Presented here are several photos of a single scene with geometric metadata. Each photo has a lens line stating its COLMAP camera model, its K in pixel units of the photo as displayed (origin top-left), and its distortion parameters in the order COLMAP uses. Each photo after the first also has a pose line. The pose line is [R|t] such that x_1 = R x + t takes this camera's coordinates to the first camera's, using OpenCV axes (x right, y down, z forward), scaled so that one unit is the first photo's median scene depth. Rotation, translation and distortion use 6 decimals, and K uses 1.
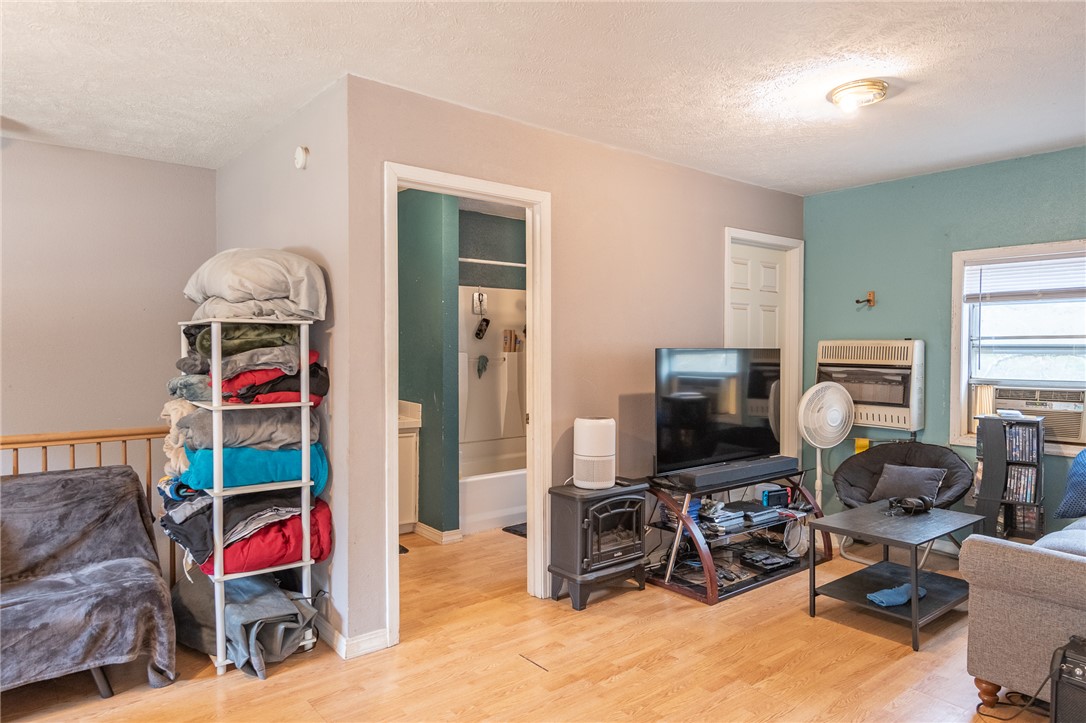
lens RADIAL K [[665.4, 0, 545.6], [0, 665.4, 359.3], [0, 0, 1]] dist [0.013968, -0.000410]
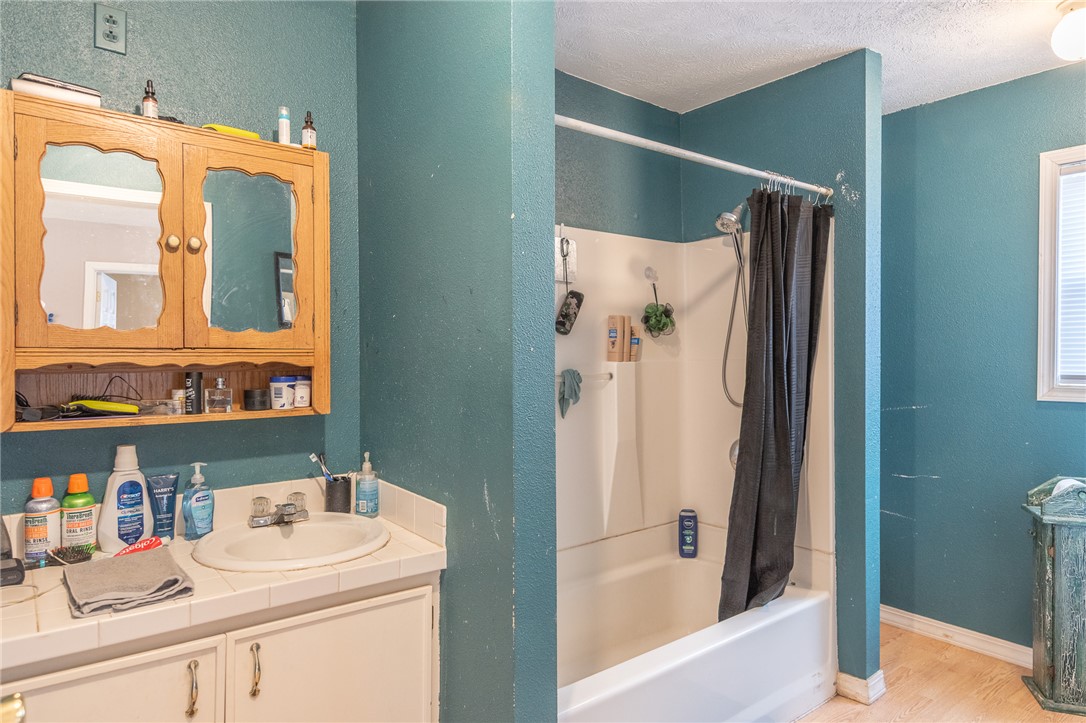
lens RADIAL K [[665.4, 0, 545.6], [0, 665.4, 359.3], [0, 0, 1]] dist [0.013968, -0.000410]
pose [[0.999939, 0.000586, -0.010999, -0.106094], [-0.000648, 0.999984, -0.005645, -0.009931], [0.010996, 0.005652, 0.999924, 0.524400]]
